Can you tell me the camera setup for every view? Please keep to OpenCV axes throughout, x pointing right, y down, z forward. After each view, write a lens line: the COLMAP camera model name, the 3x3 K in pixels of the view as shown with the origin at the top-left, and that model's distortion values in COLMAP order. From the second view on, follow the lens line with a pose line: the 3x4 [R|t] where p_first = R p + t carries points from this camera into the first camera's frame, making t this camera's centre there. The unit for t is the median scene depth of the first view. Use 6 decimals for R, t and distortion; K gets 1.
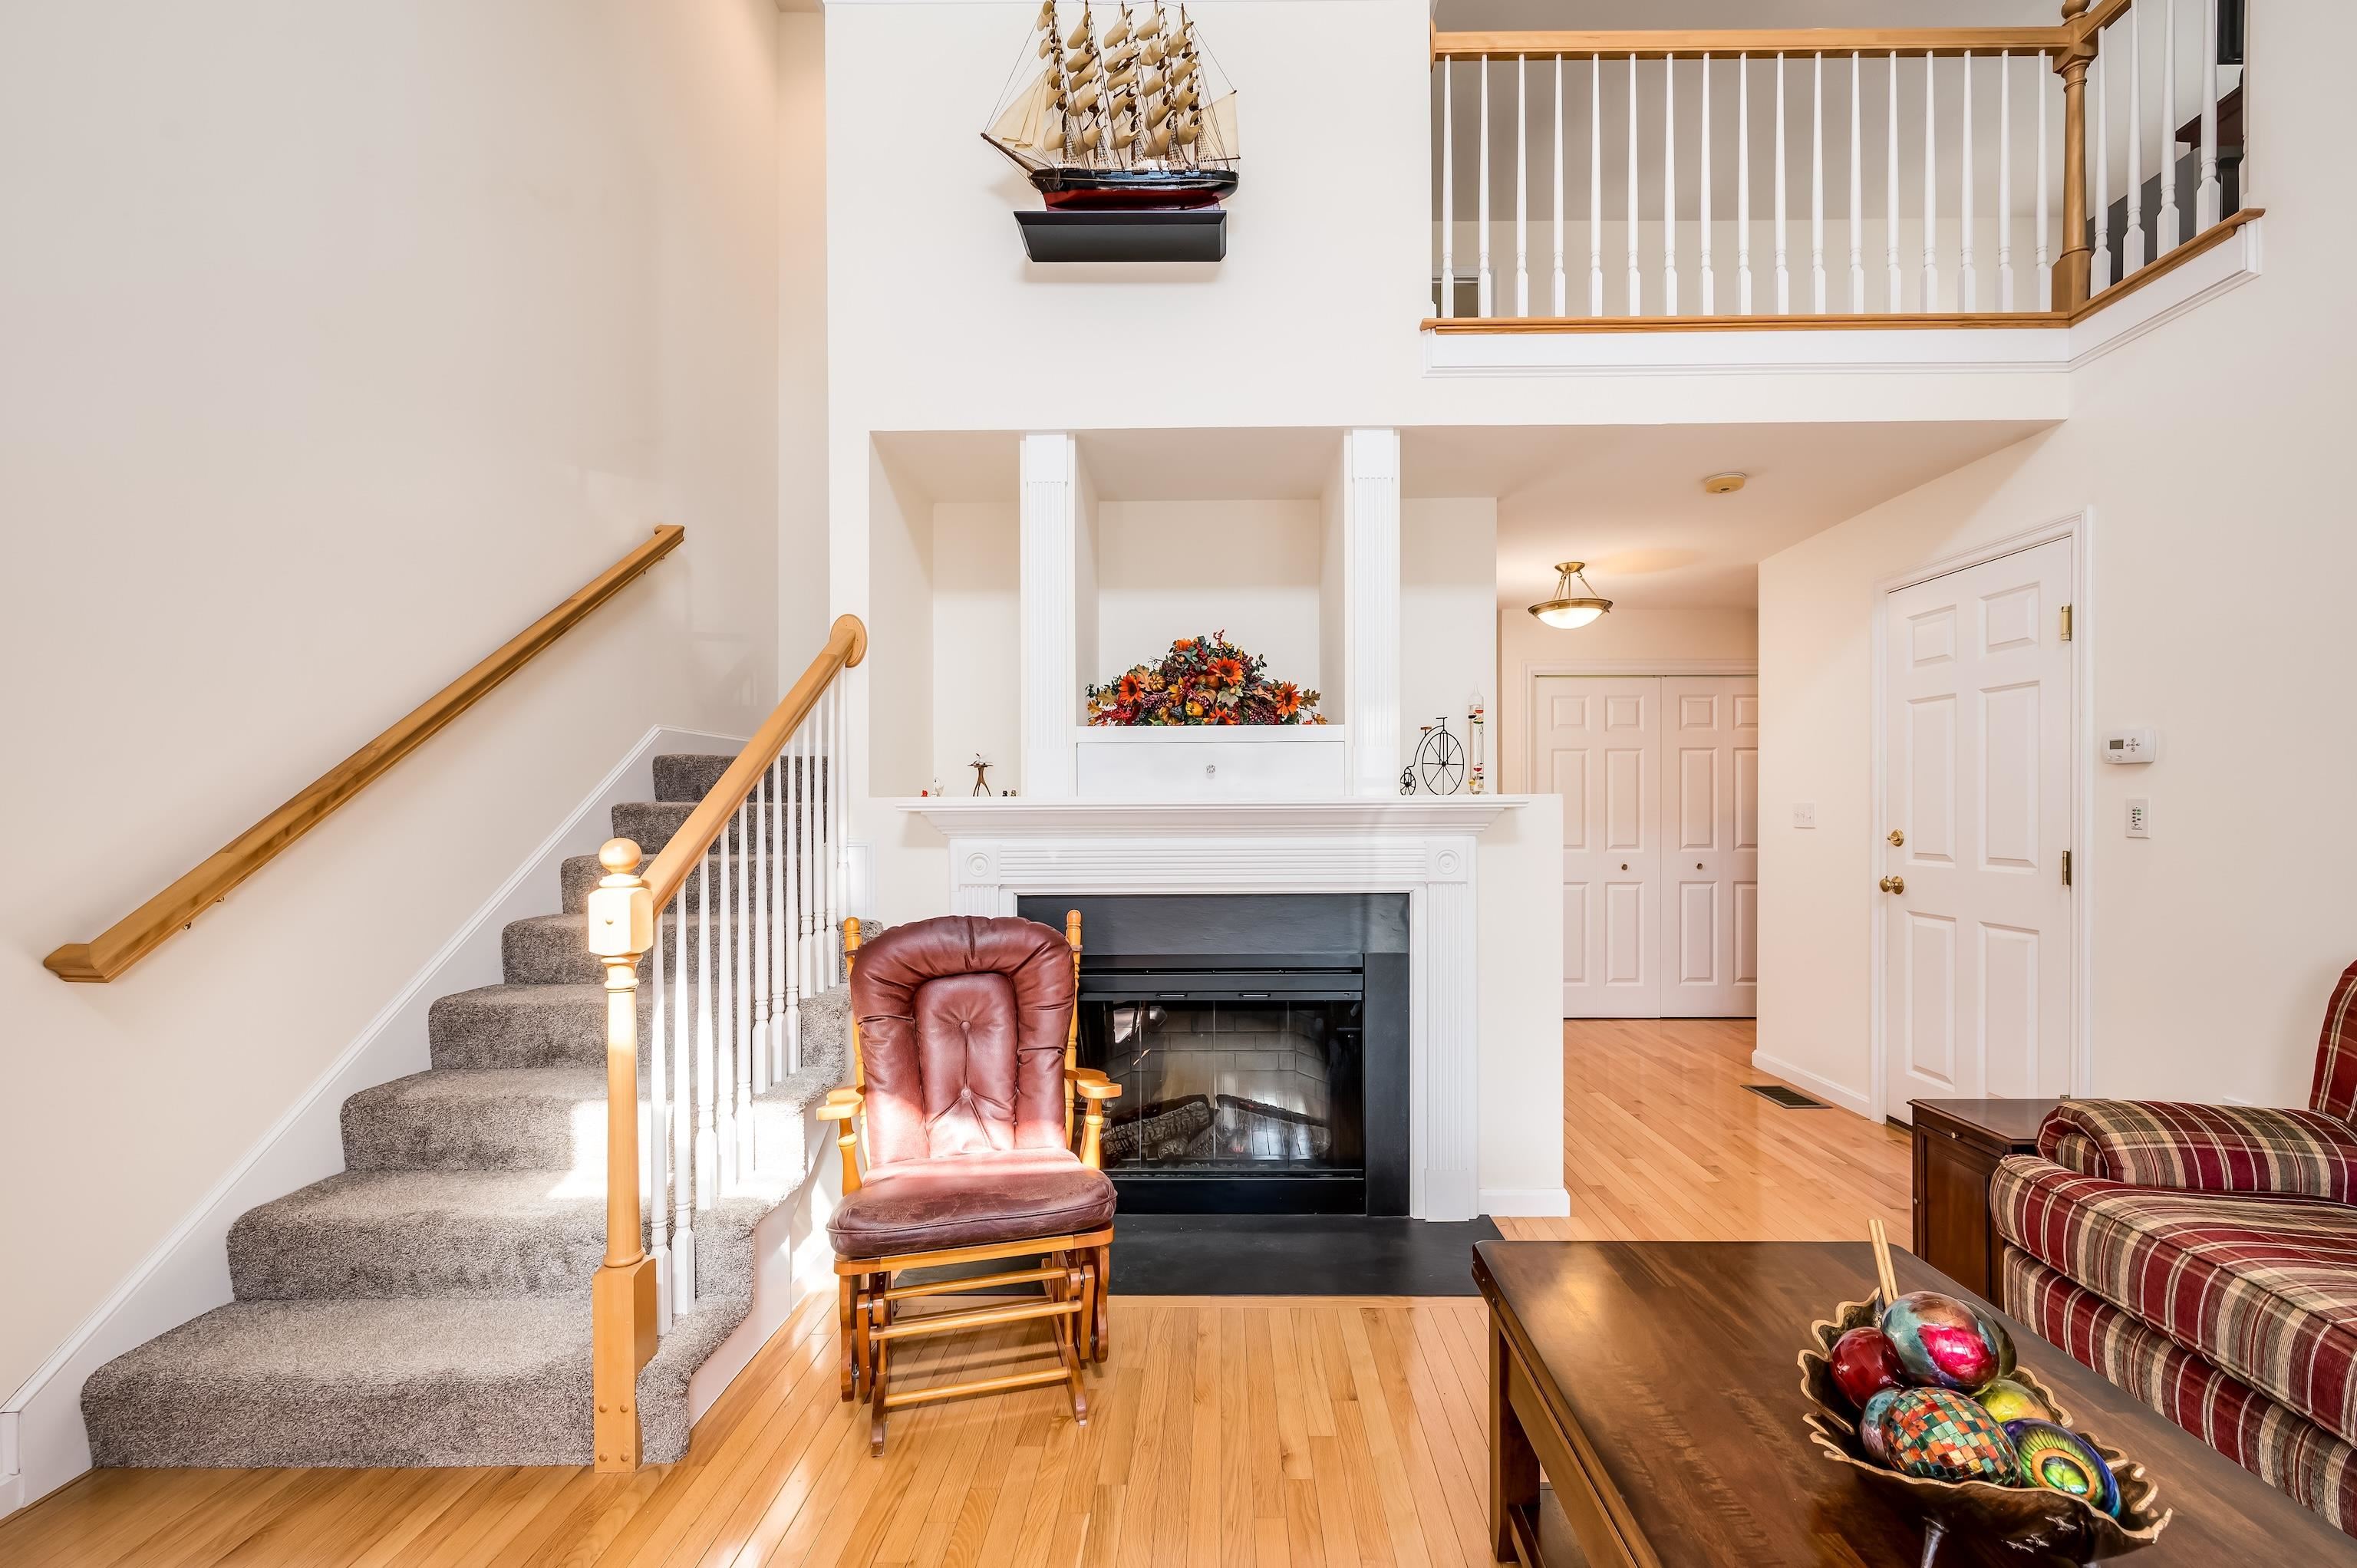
lens RADIAL K [[952.4, 0, 1181.6], [0, 952.4, 813.3], [0, 0, 1]] dist [-0.000253, -0.000512]
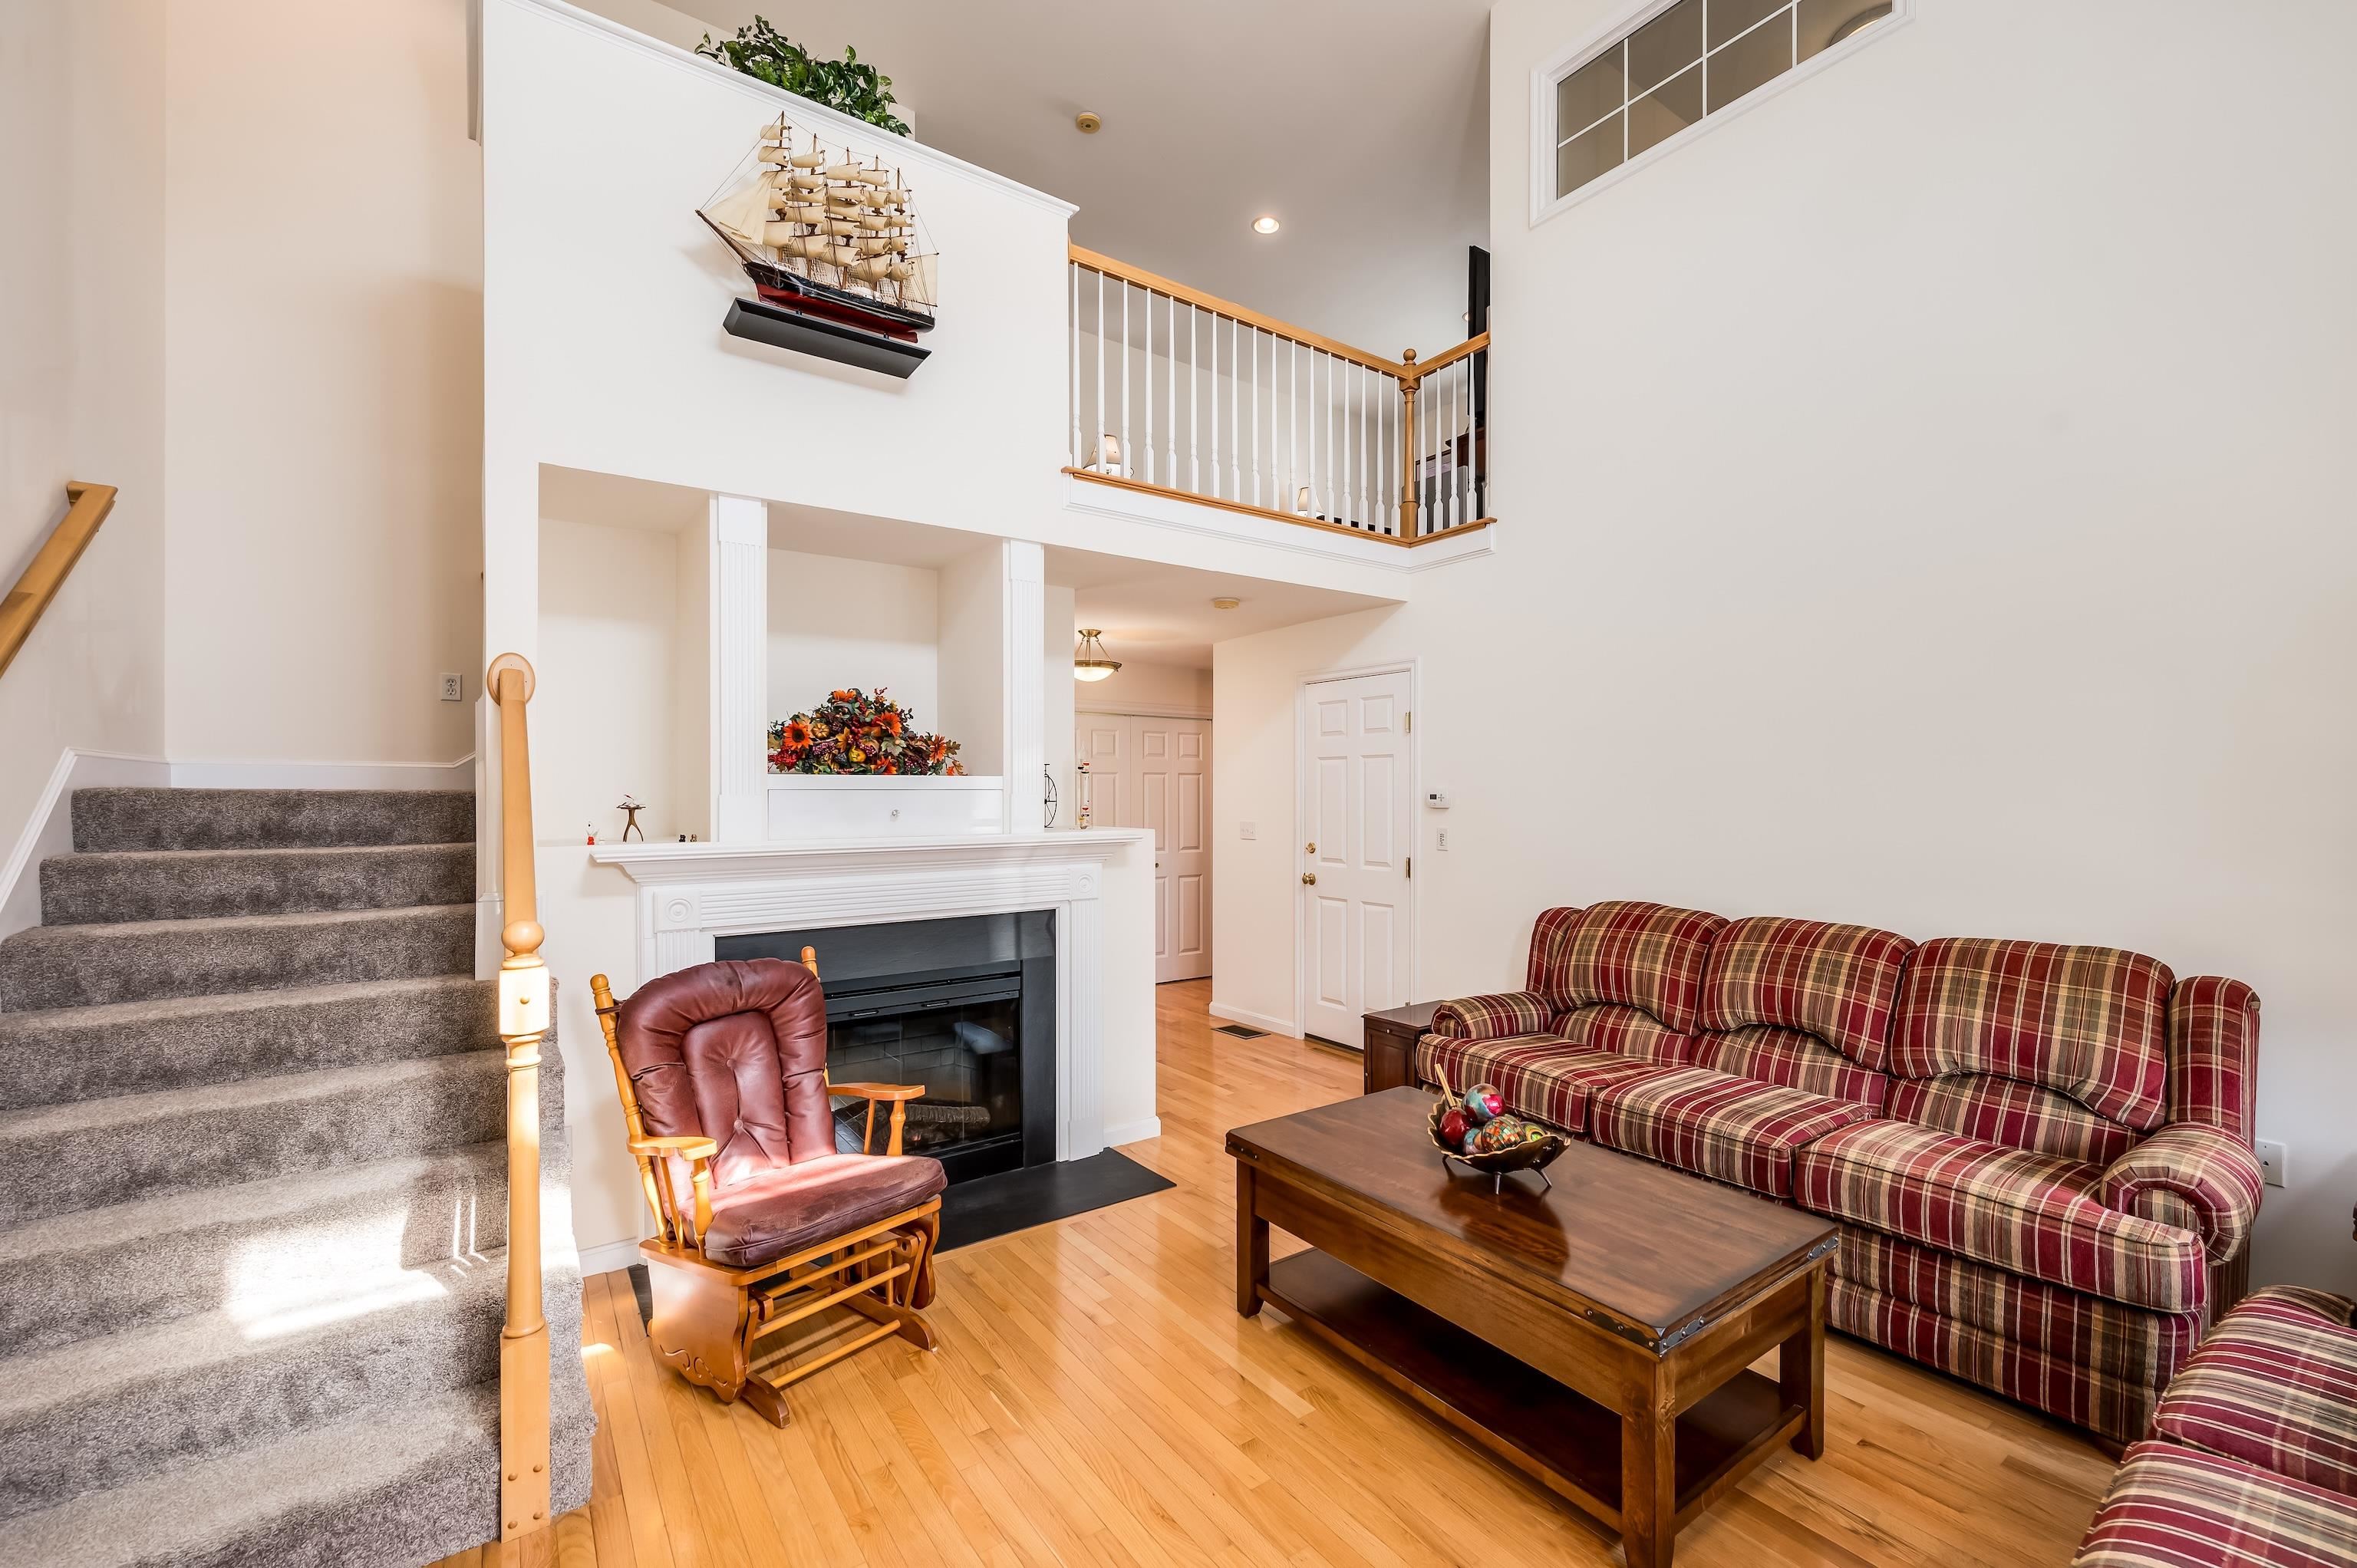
lens RADIAL K [[952.4, 0, 1181.6], [0, 952.4, 813.3], [0, 0, 1]] dist [-0.000253, -0.000512]
pose [[0.820152, -0.011314, 0.572033, -0.369507], [0.007902, 0.999933, 0.008447, -0.057301], [-0.572091, -0.002408, 0.820187, -0.155673]]
